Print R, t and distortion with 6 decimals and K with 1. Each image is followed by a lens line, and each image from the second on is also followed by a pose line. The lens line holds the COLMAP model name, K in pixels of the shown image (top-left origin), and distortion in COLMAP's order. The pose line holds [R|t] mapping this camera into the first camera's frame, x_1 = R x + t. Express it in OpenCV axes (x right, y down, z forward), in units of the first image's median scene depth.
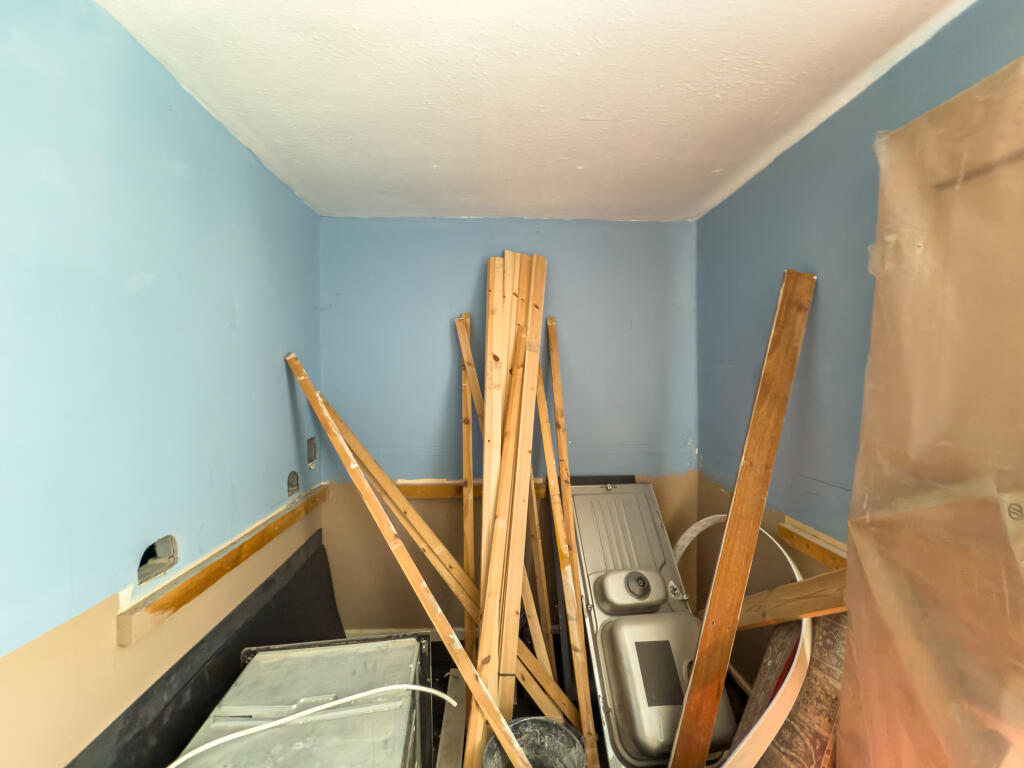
lens RADIAL K [[409.1, 0, 511.4], [0, 409.1, 383.5], [0, 0, 1]] dist [-0.003767, -0.000006]
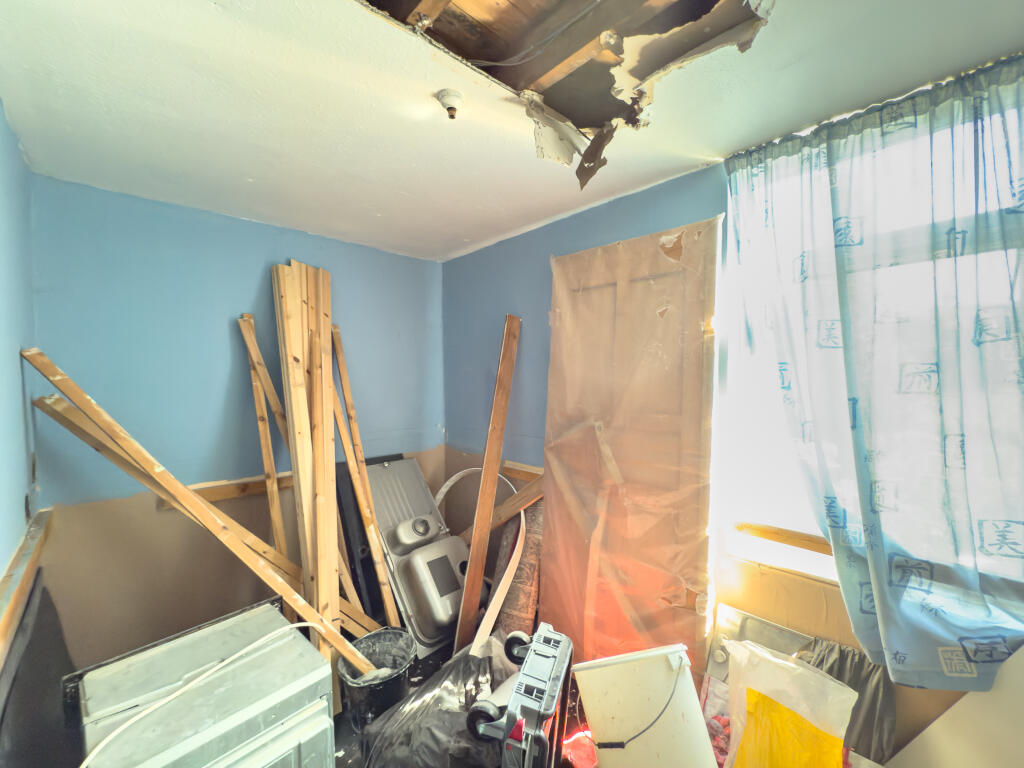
lens RADIAL K [[409.1, 0, 509.6], [0, 409.1, 383.6], [0, 0, 1]] dist [-0.003767, -0.000006]
pose [[0.757565, -0.010461, 0.652676, -0.423601], [0.009295, 0.999943, 0.005238, 0.003422], [-0.652694, 0.002099, 0.757619, -0.287181]]
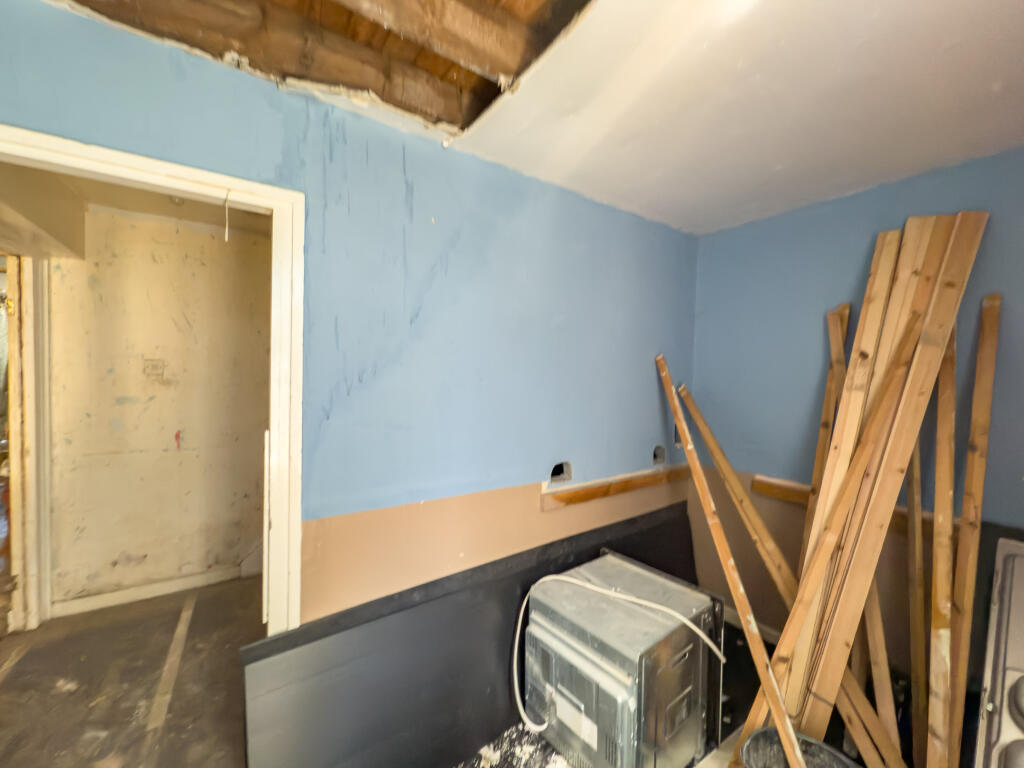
lens RADIAL K [[409.1, 0, 511.9], [0, 409.1, 381.5], [0, 0, 1]] dist [-0.003767, -0.000006]
pose [[0.517475, 0.034981, -0.854983, 0.409642], [-0.029049, 0.999306, 0.023305, -0.007496], [0.855205, 0.012776, 0.518132, -0.092879]]
